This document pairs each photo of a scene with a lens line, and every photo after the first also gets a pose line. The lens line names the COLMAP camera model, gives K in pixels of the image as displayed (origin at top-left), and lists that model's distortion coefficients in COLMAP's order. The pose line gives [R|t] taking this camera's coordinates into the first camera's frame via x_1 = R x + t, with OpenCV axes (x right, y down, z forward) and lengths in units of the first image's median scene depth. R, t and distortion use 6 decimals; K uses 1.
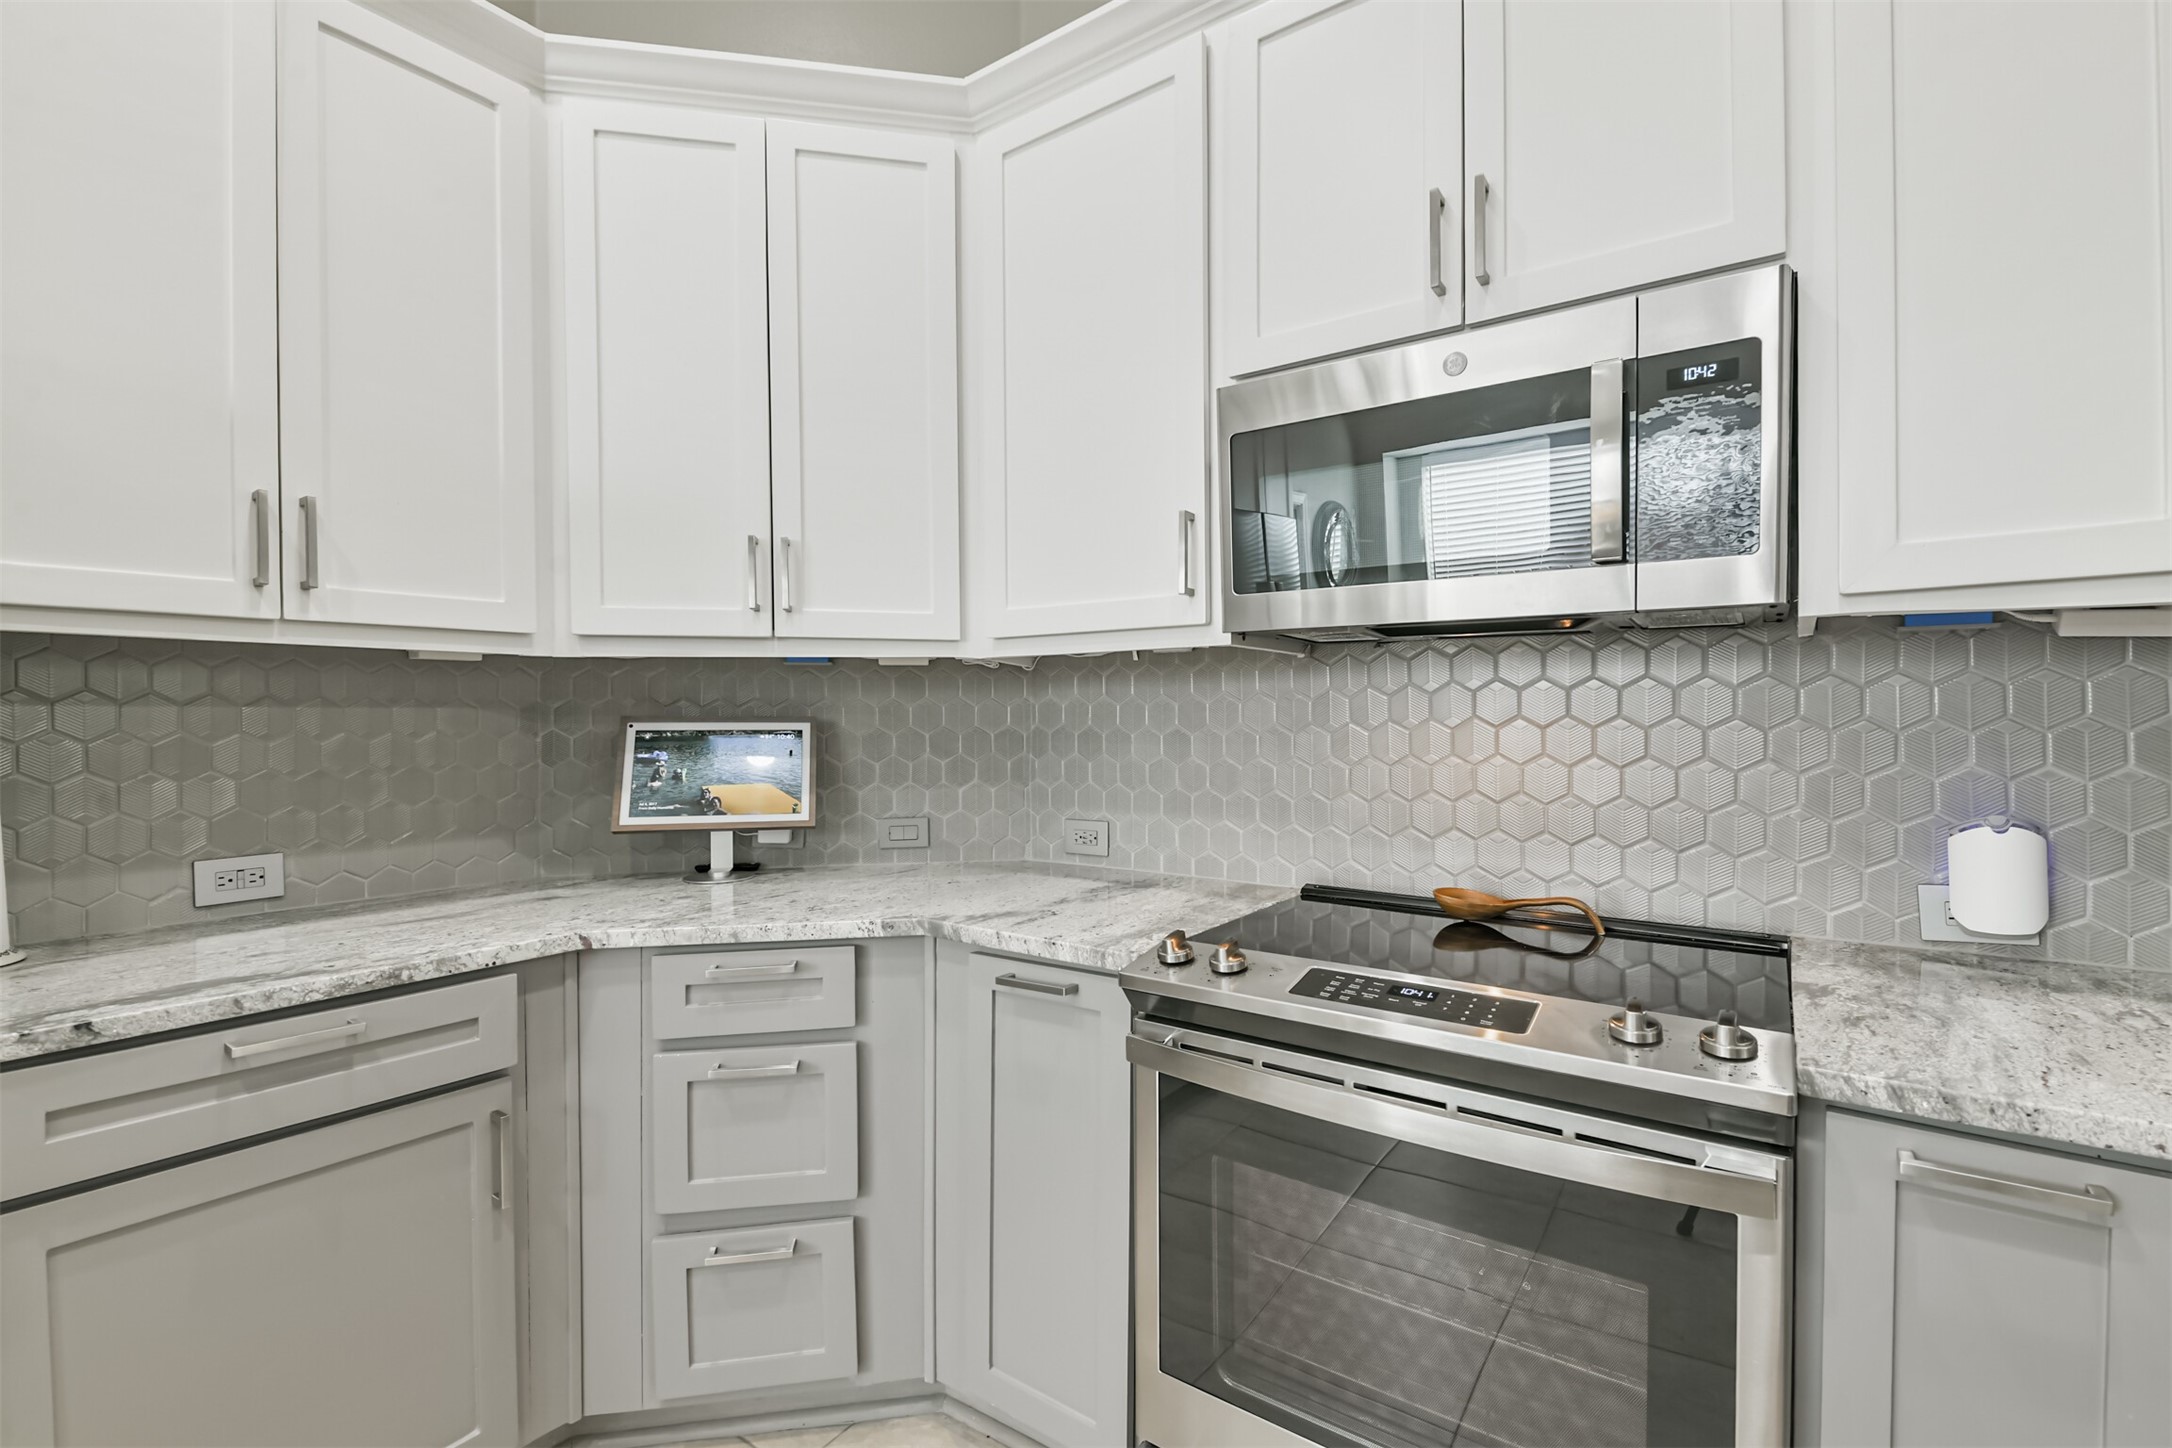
lens RADIAL K [[955.6, 0, 1090.2], [0, 955.6, 728.8], [0, 0, 1]] dist [0.017325, -0.012268]
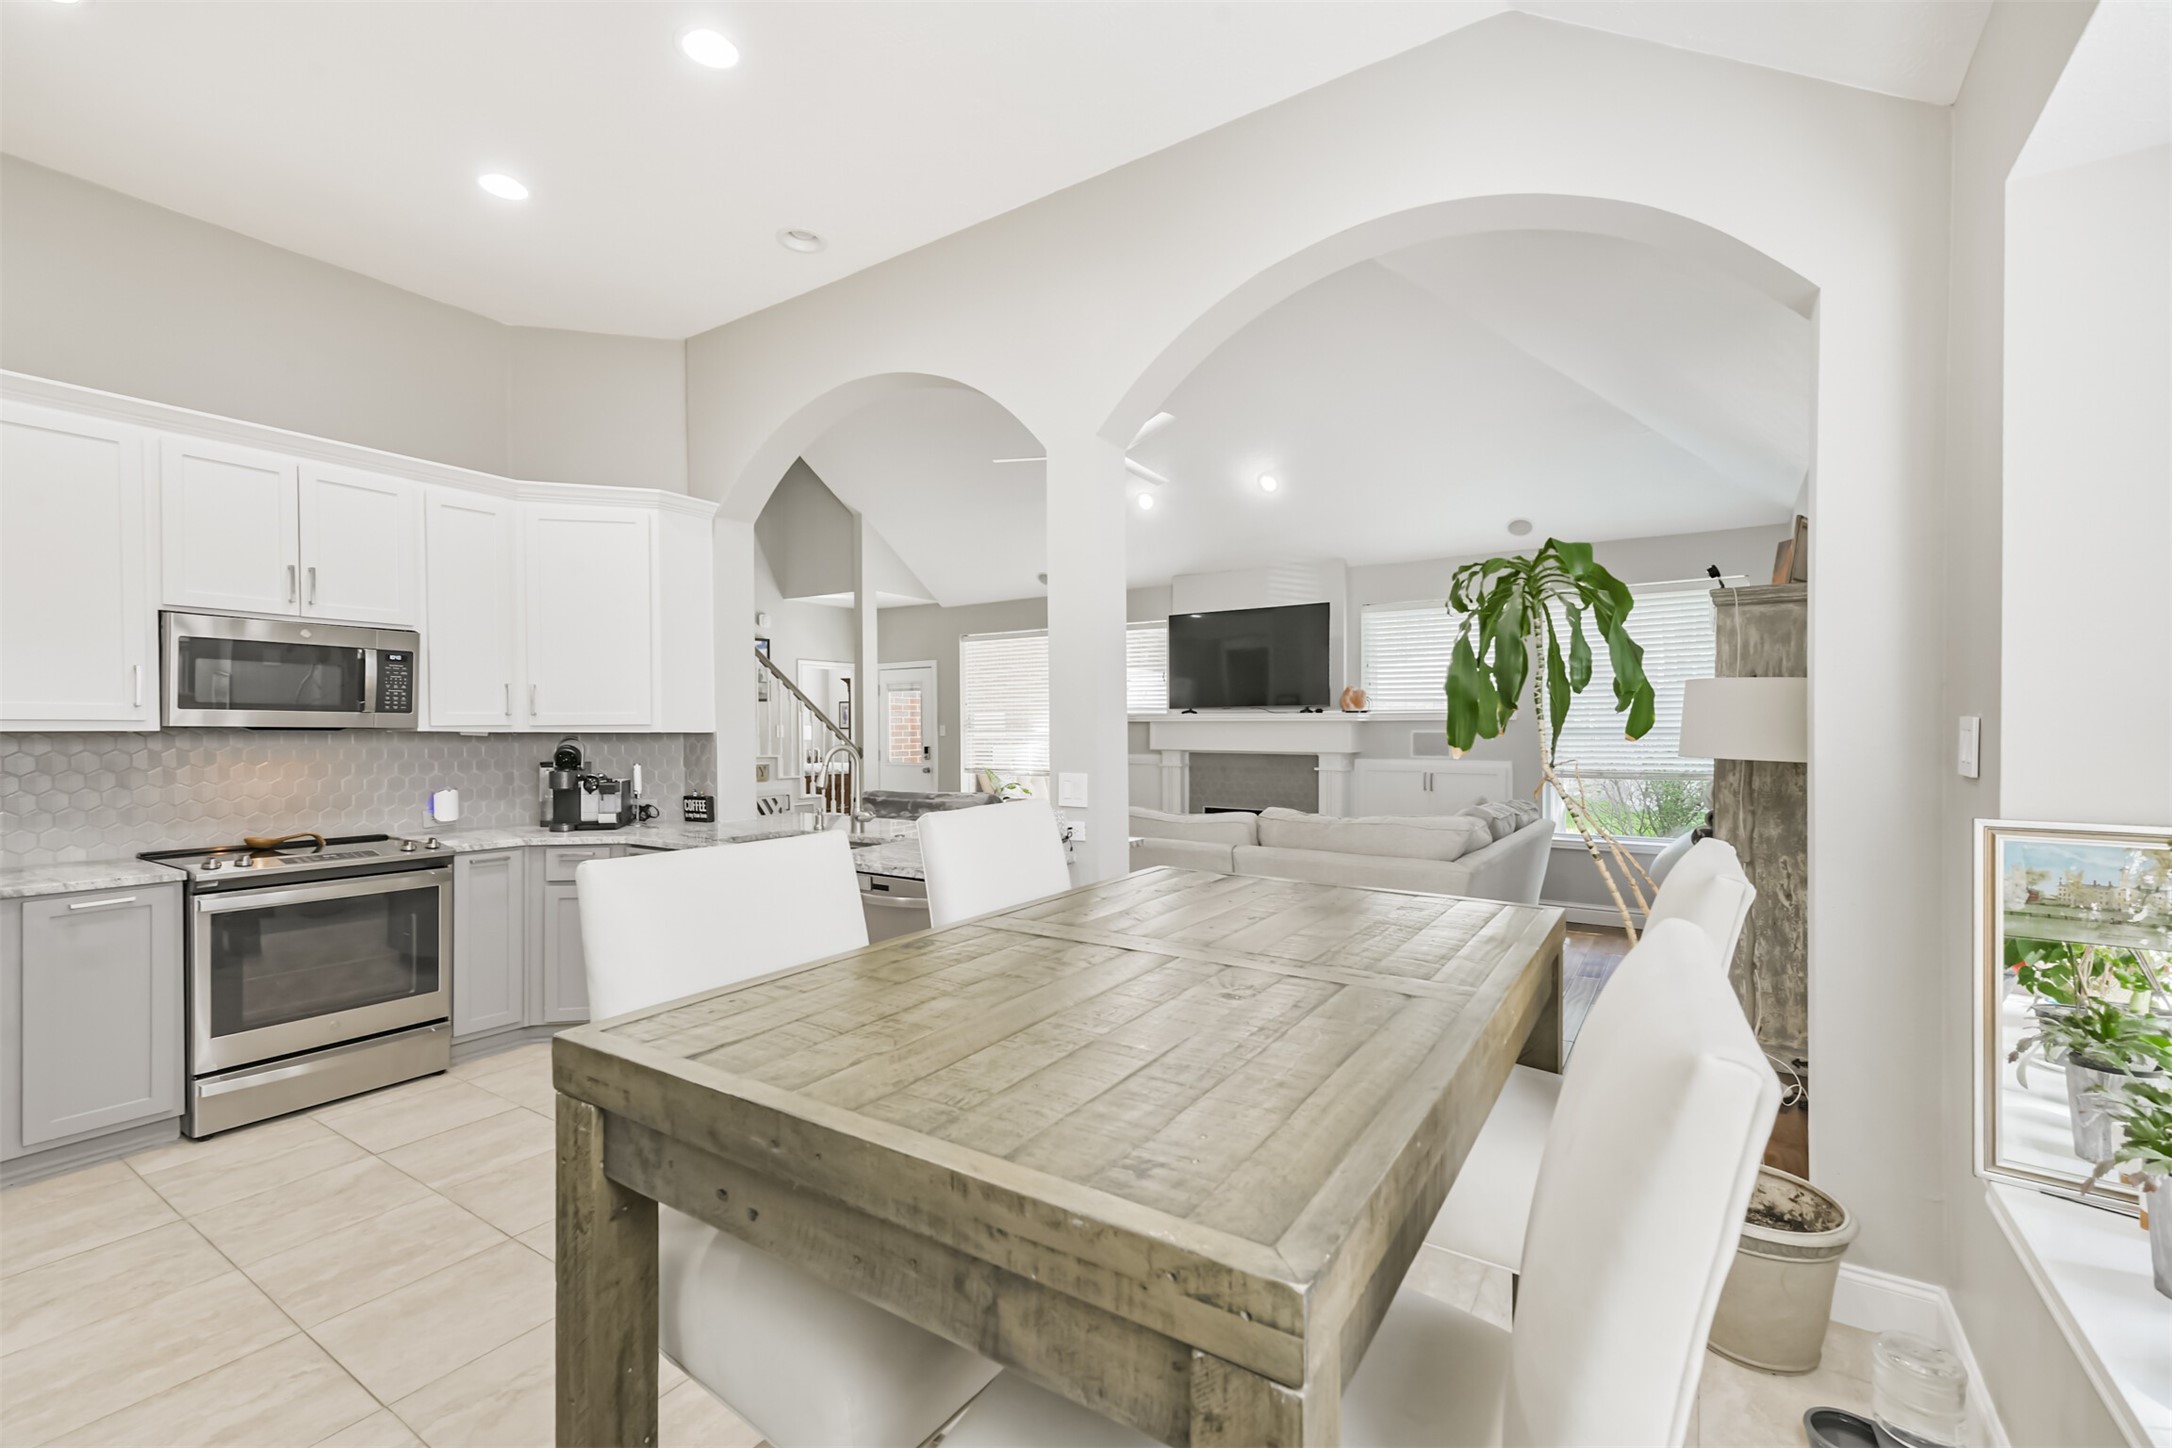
lens RADIAL K [[928.8, 0, 1084.9], [0, 928.8, 736.6], [0, 0, 1]] dist [0.030274, -0.007525]
pose [[-0.031038, -0.004608, 0.999508, -1.881510], [0.012630, 0.999908, 0.005002, -0.058596], [-0.999438, 0.012779, -0.030977, -0.891911]]
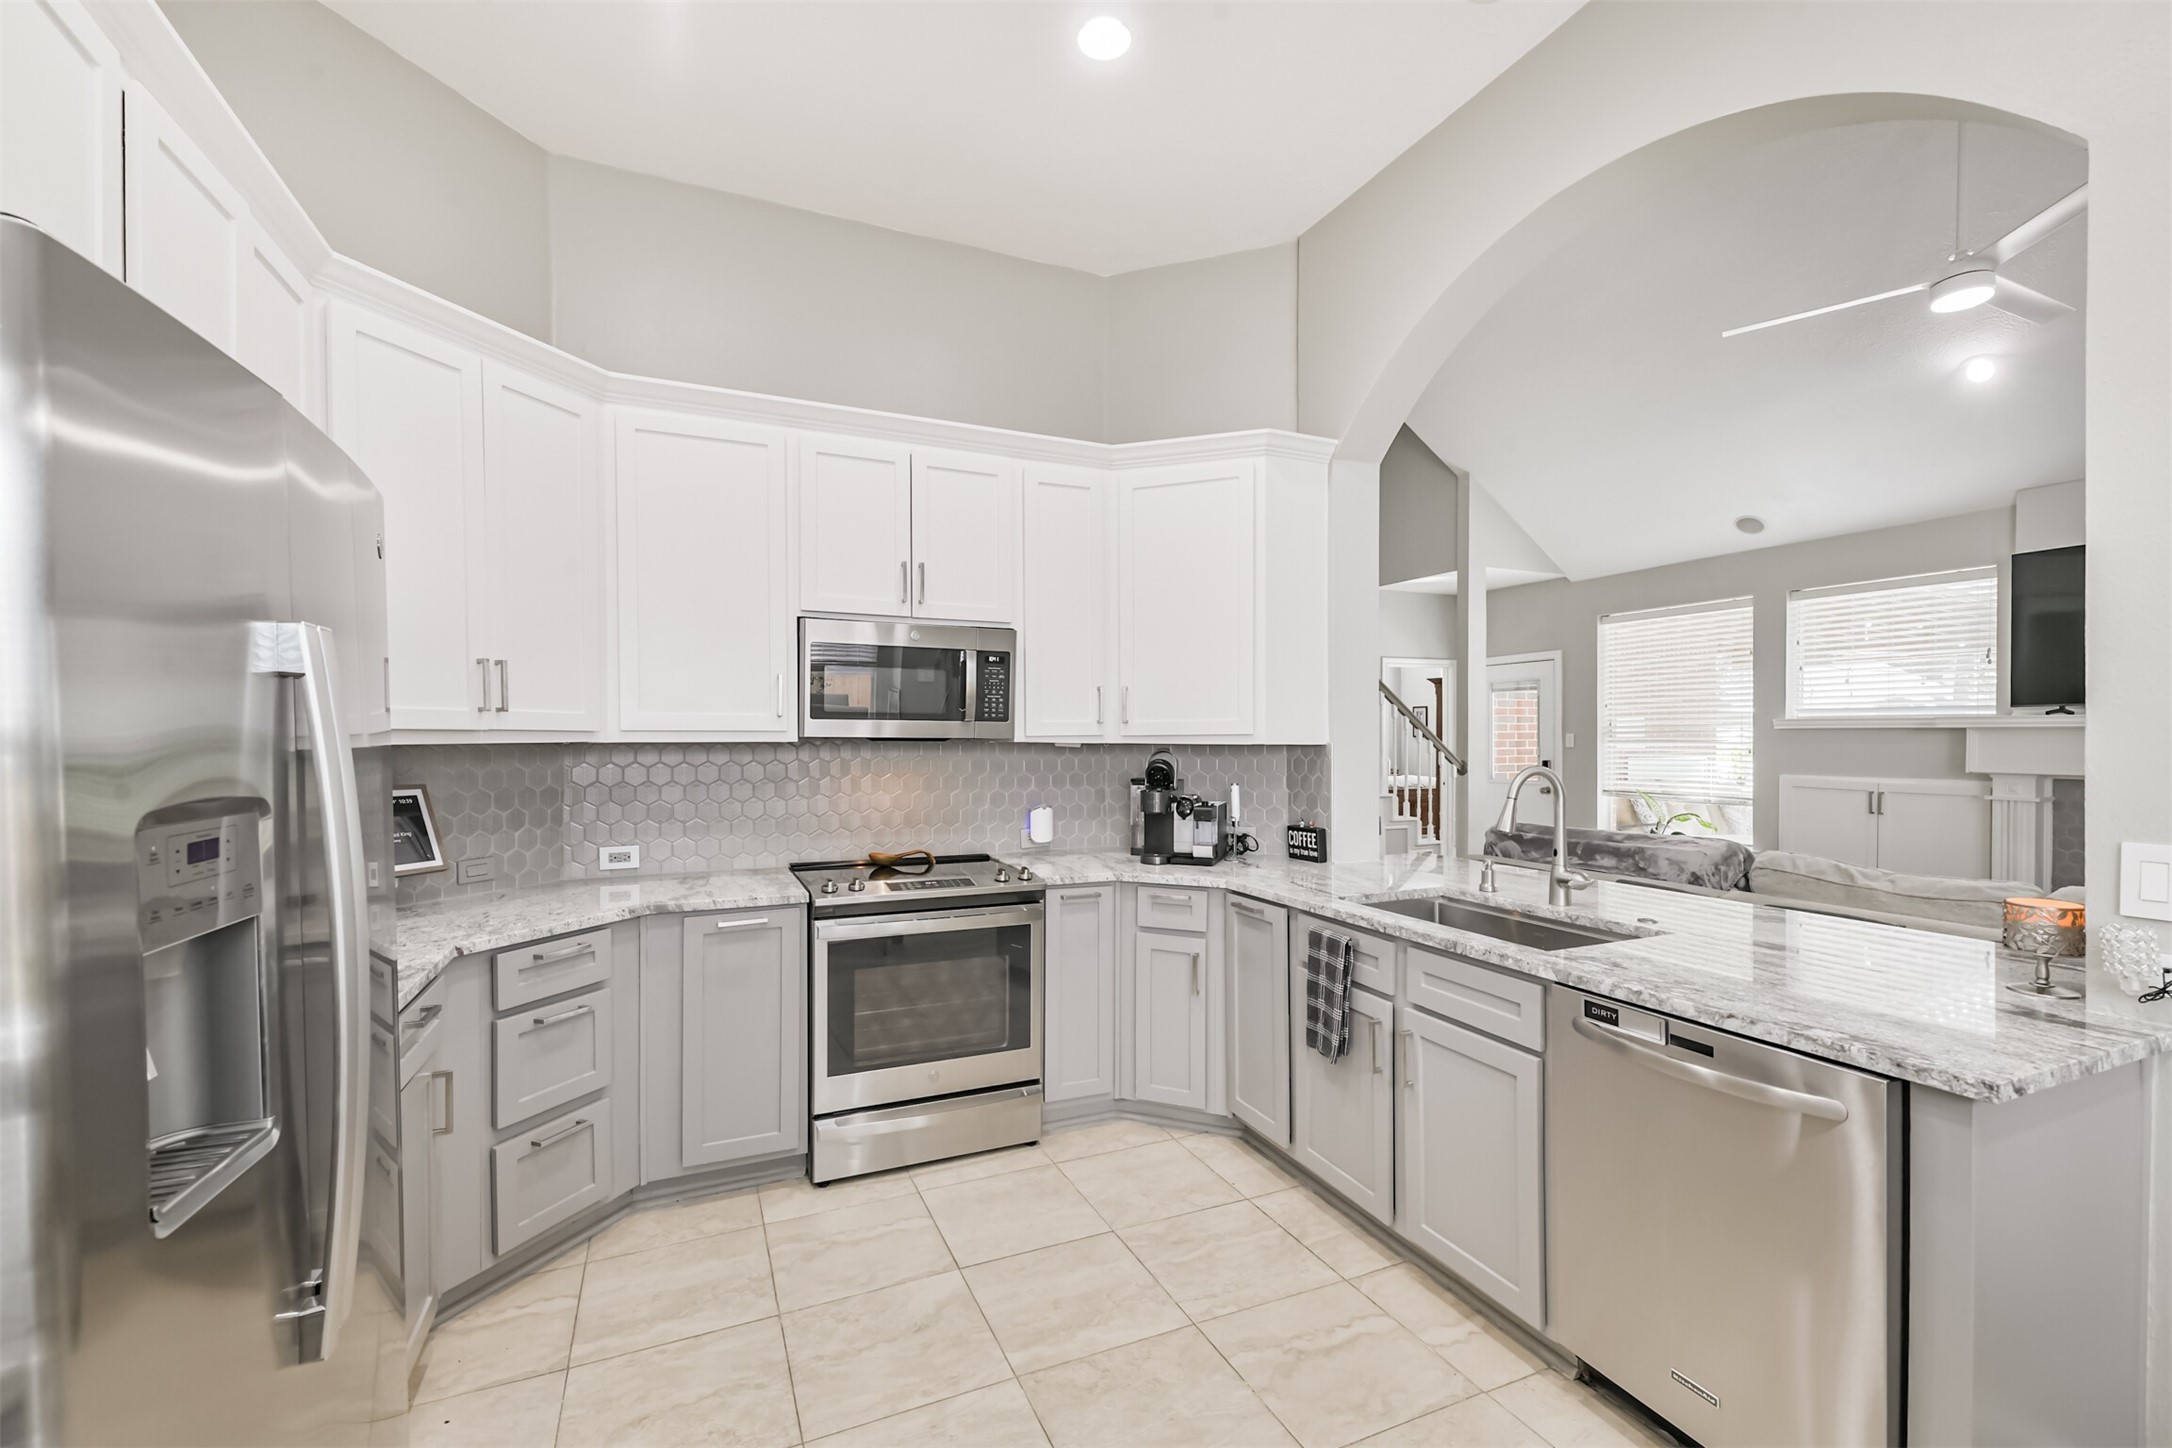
lens RADIAL K [[941.3, 0, 1091.7], [0, 941.3, 737.6], [0, 0, 1]] dist [0.026761, -0.011973]
pose [[0.506470, 0.002546, 0.862254, -1.191238], [0.007321, 0.999947, -0.007253, -0.074889], [-0.862227, 0.009986, 0.506424, -0.502628]]
